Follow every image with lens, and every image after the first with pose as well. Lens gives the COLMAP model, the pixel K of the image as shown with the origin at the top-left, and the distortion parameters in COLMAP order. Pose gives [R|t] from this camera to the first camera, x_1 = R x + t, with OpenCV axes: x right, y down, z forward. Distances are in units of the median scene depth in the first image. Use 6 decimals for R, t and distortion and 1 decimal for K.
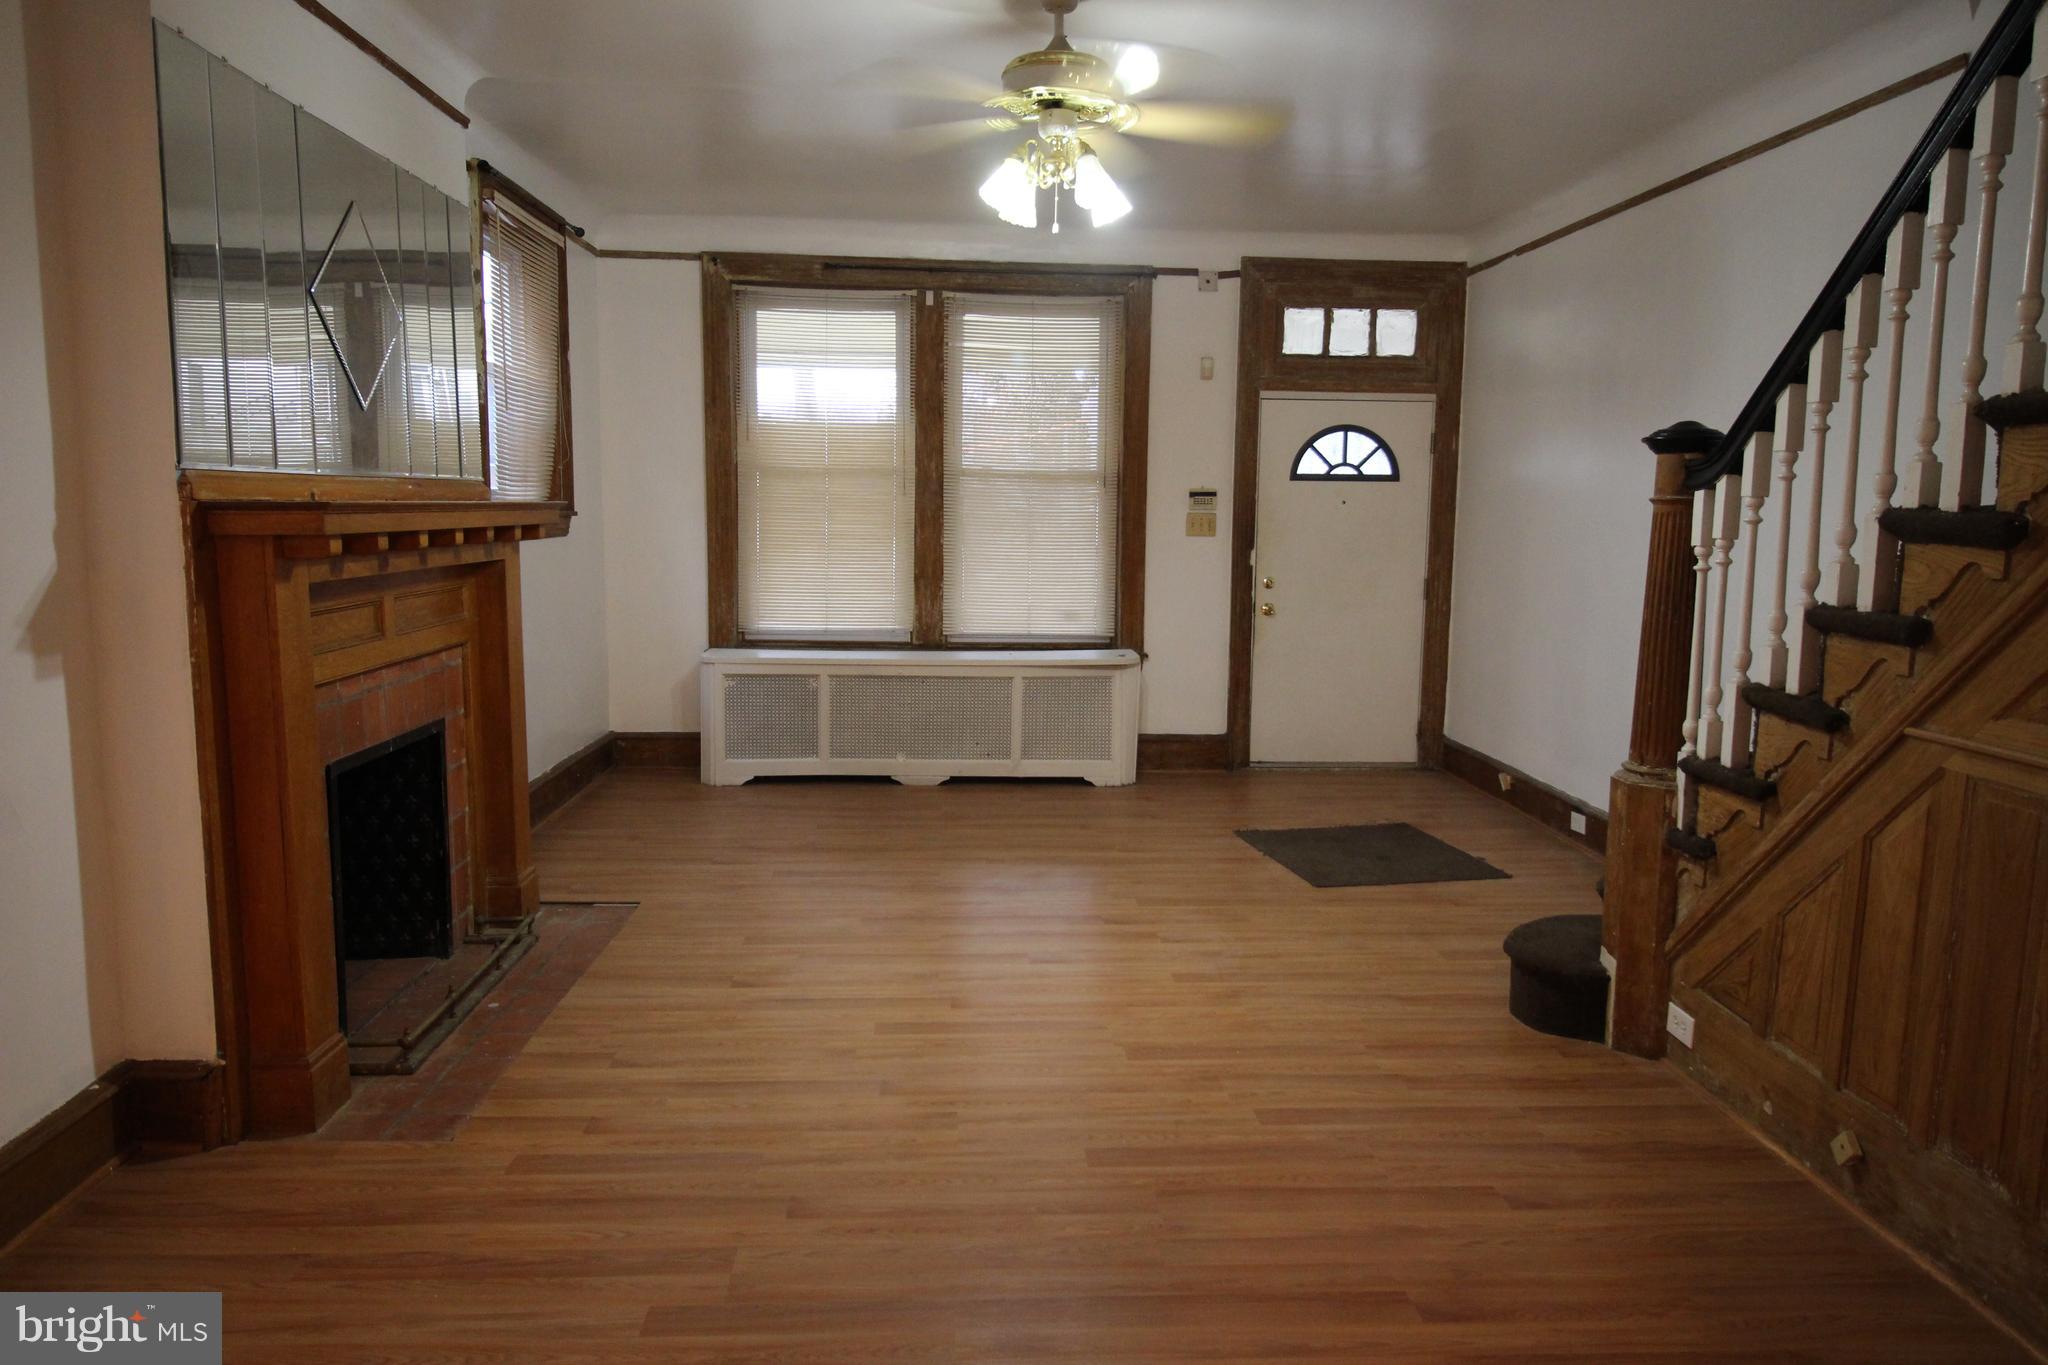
lens RADIAL K [[1375.0, 0, 1025.6], [0, 1375.0, 679.8], [0, 0, 1]] dist [0.004353, -0.003229]
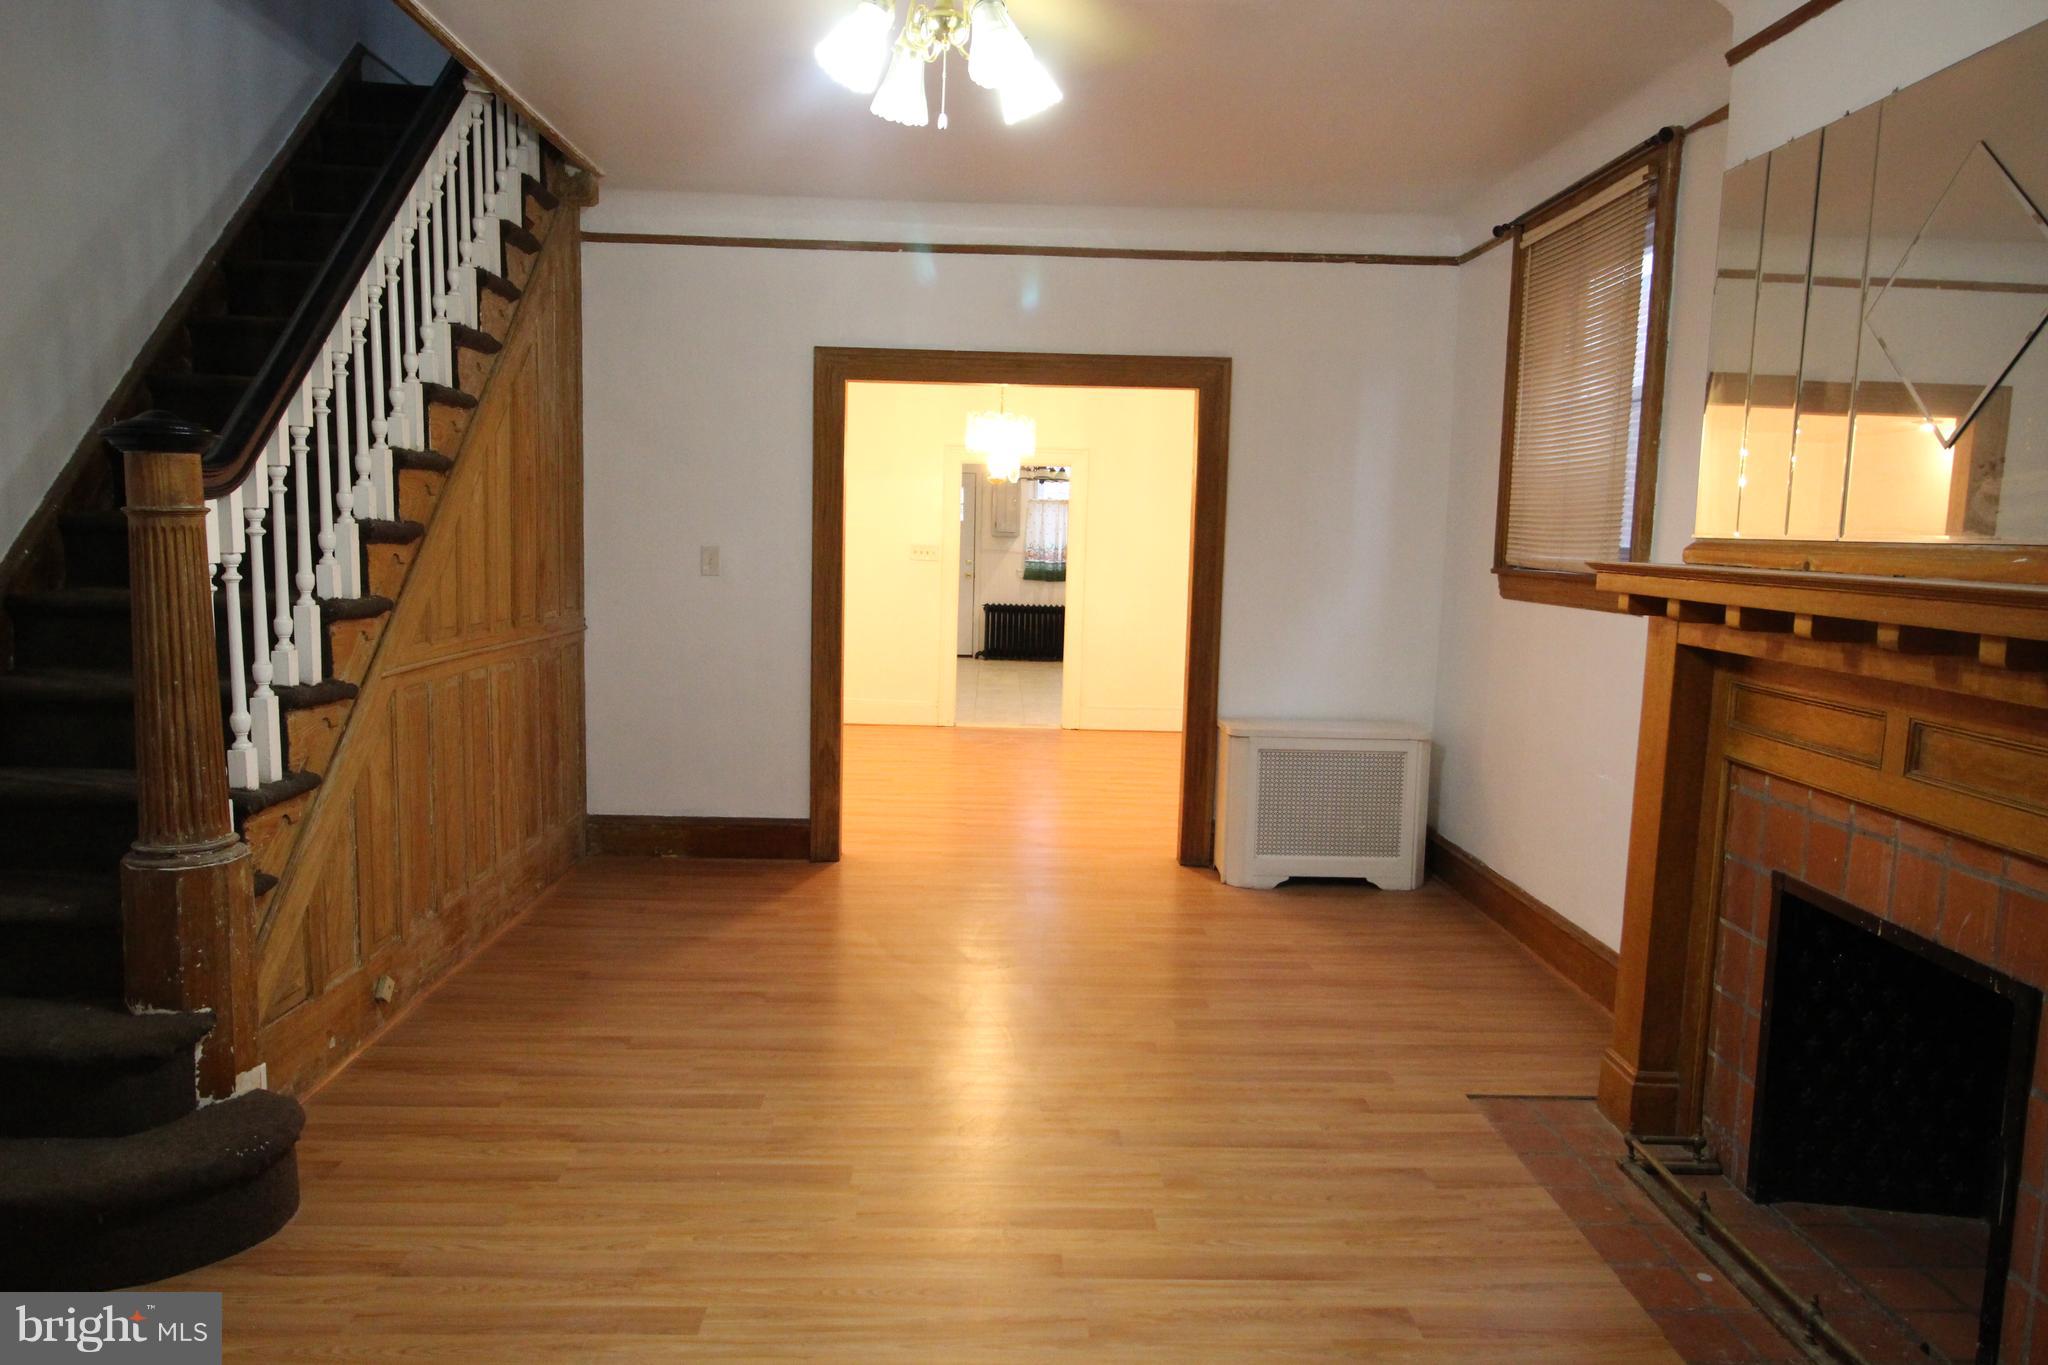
lens RADIAL K [[1375.0, 0, 1026.0], [0, 1375.0, 689.3], [0, 0, 1]] dist [0.004353, -0.003229]
pose [[-0.998793, -0.042041, 0.025400, -0.043179], [-0.034676, 0.969769, 0.241548, -0.223067], [-0.034787, 0.240375, -0.970056, 1.668590]]
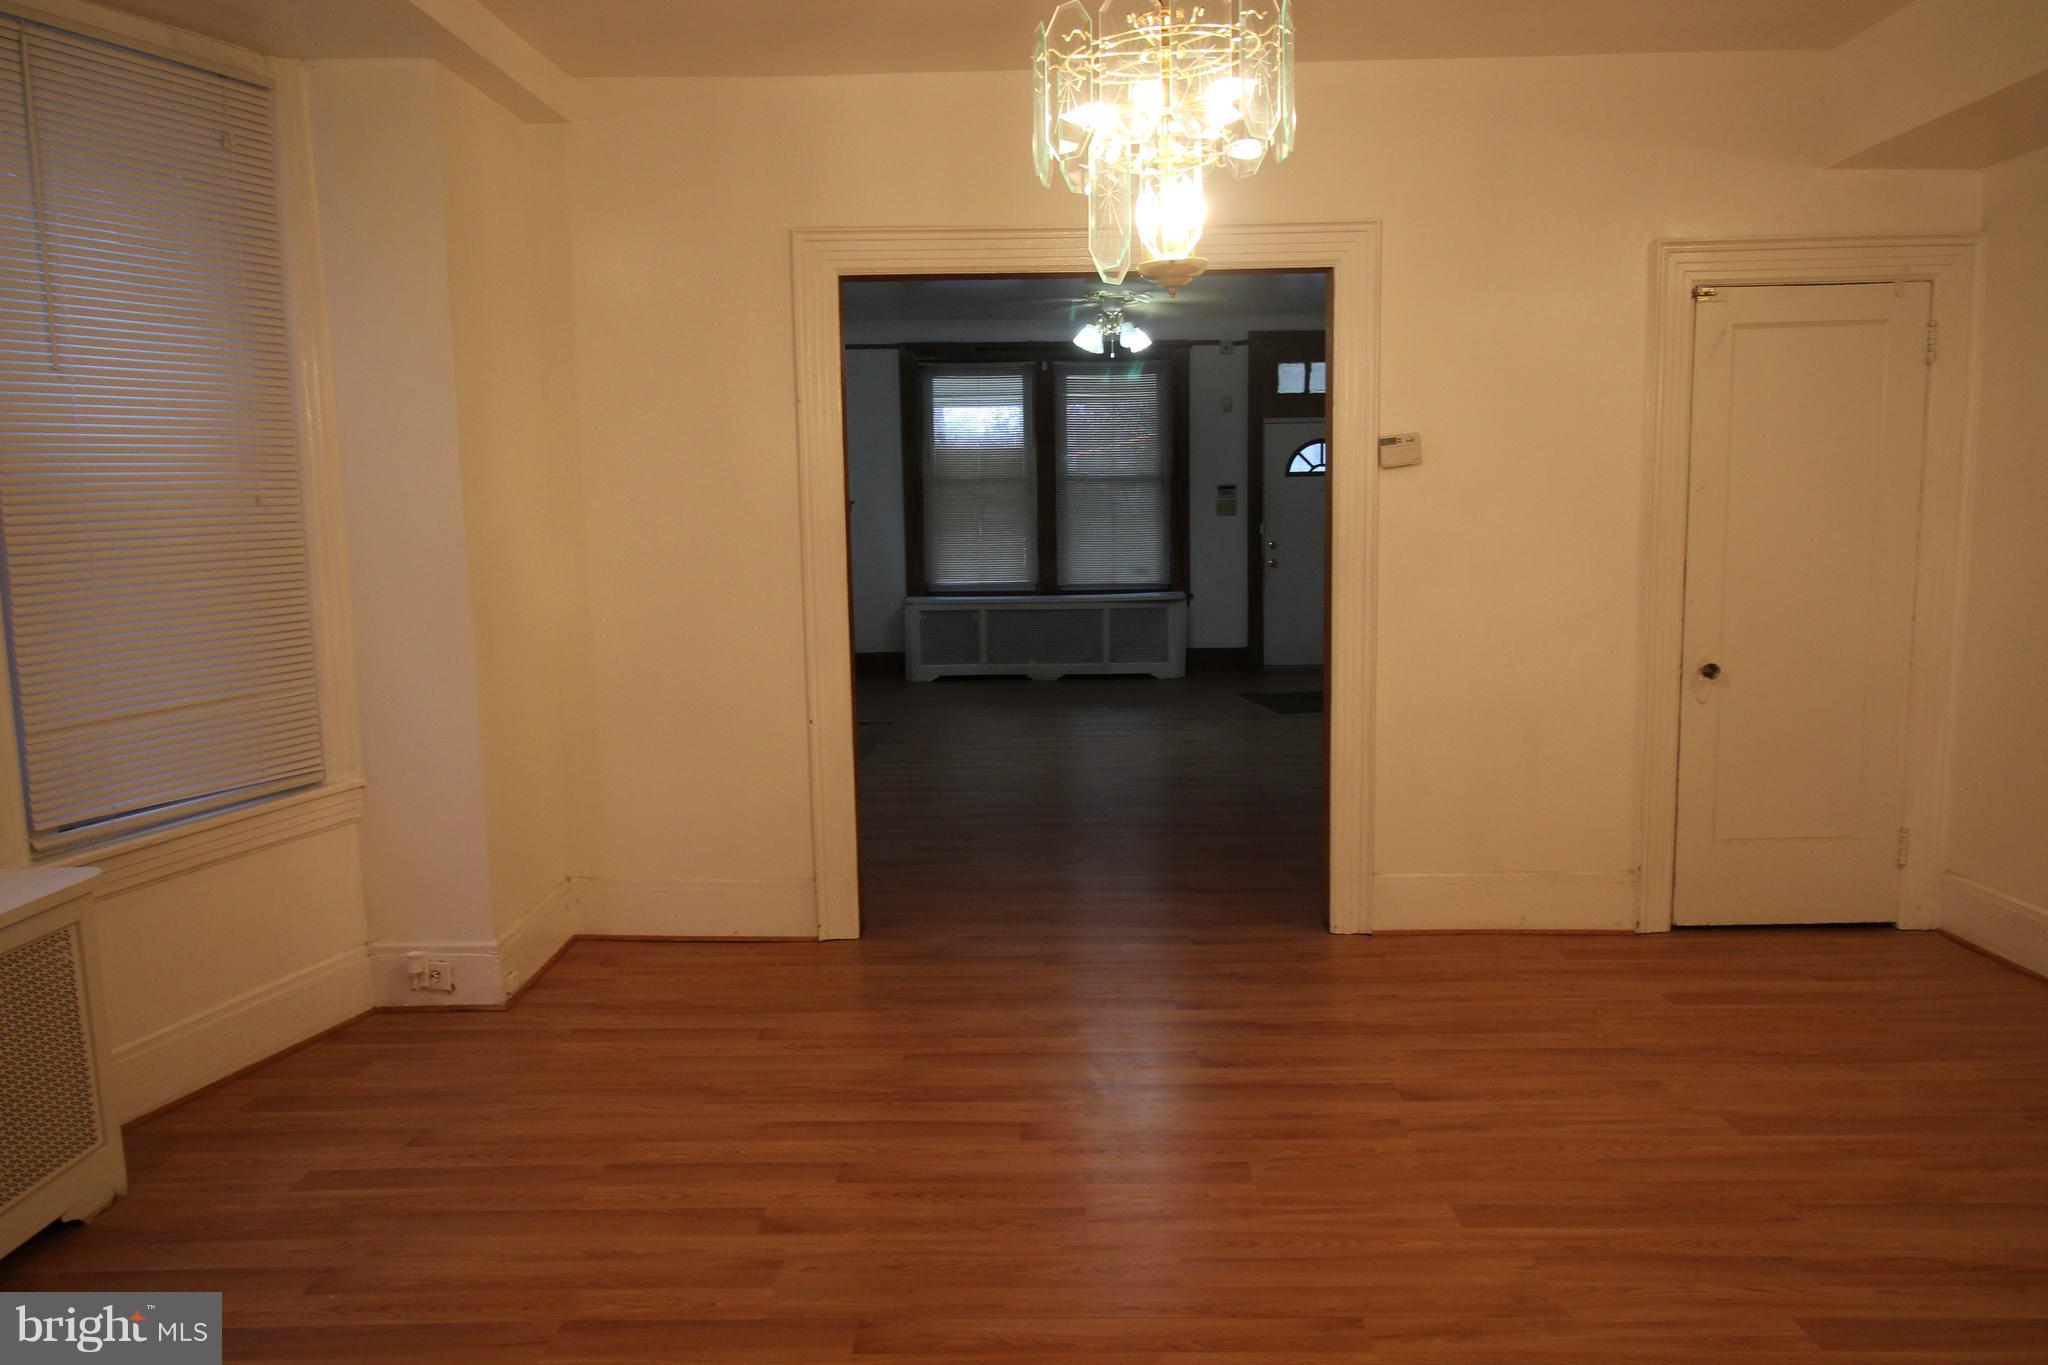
lens RADIAL K [[1375.0, 0, 1023.2], [0, 1375.0, 681.4], [0, 0, 1]] dist [0.004353, -0.003229]
pose [[0.996500, -0.020004, -0.081163, 0.024206], [0.019943, 0.999800, -0.001565, 0.076915], [0.081178, -0.000059, 0.996700, -0.532729]]
